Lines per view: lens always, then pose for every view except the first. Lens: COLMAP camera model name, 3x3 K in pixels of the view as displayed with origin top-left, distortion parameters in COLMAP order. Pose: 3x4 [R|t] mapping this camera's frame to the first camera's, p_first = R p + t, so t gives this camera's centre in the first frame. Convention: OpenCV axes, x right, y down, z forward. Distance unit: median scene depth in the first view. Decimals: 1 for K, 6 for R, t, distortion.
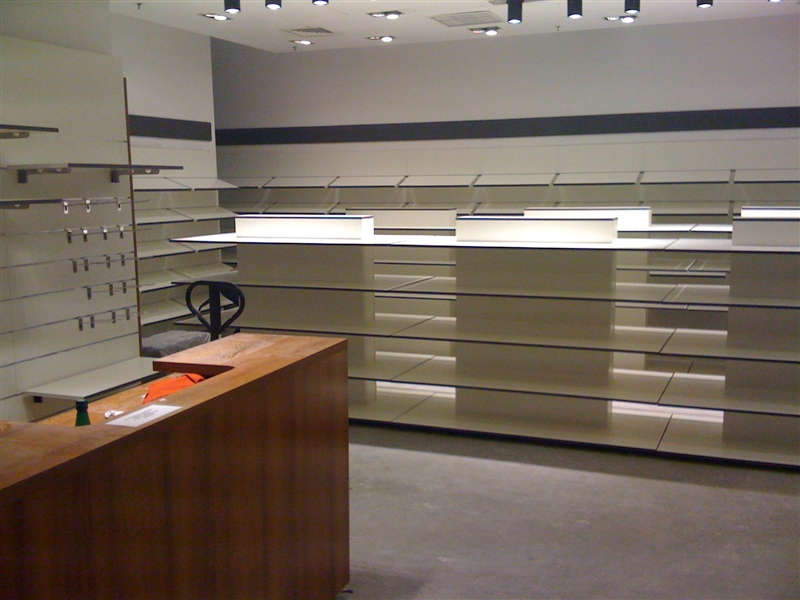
lens RADIAL K [[900.4, 0, 401.7], [0, 900.4, 305.0], [0, 0, 1]] dist [0.072105, 0.000000]
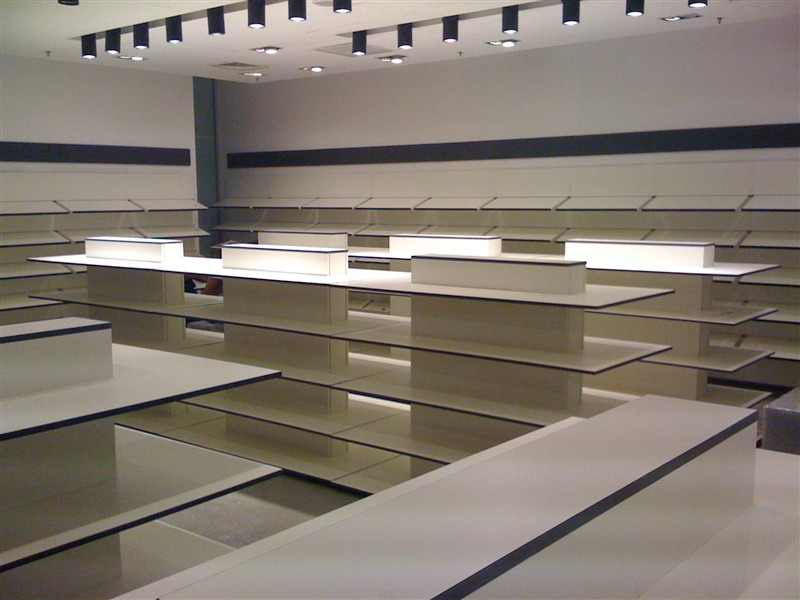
lens RADIAL K [[900.4, 0, 410.6], [0, 900.4, 316.0], [0, 0, 1]] dist [0.072105, 0.000000]
pose [[0.955052, 0.044180, -0.293129, 0.383134], [-0.043396, 0.999016, 0.009181, -0.021606], [0.293246, 0.003952, 0.956029, 0.031154]]
